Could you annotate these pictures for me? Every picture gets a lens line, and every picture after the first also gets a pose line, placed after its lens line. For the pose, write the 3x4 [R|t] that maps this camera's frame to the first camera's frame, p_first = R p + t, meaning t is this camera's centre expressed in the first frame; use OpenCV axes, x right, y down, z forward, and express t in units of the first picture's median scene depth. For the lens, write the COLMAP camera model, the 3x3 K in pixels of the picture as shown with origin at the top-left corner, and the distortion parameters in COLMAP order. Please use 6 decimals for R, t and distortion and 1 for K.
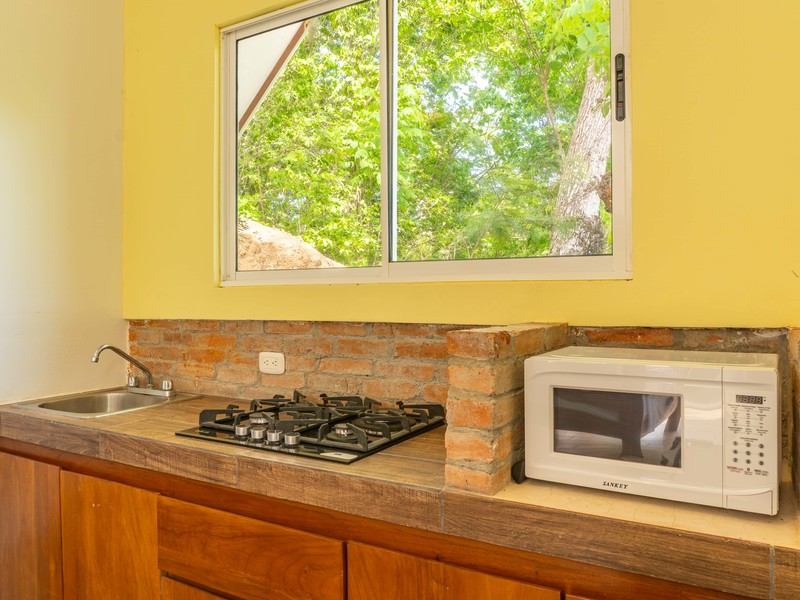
lens RADIAL K [[590.1, 0, 398.7], [0, 590.1, 318.9], [0, 0, 1]] dist [-0.008783, -0.003337]
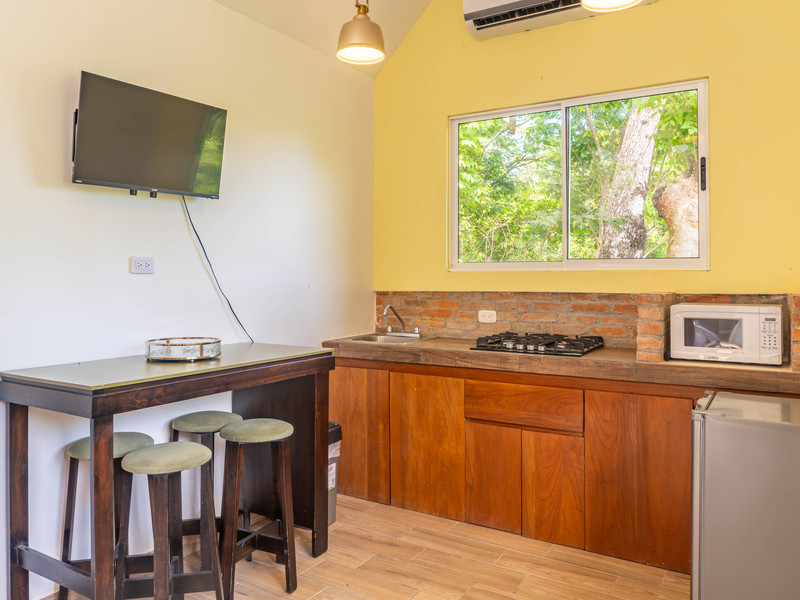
lens RADIAL K [[622.8, 0, 381.7], [0, 622.8, 290.7], [0, 0, 1]] dist [-0.012999, -0.005573]
pose [[0.999890, 0.006493, -0.013300, -0.648946], [-0.006742, 0.999801, -0.018768, 0.046511], [0.013175, 0.018856, 0.999735, -1.052922]]
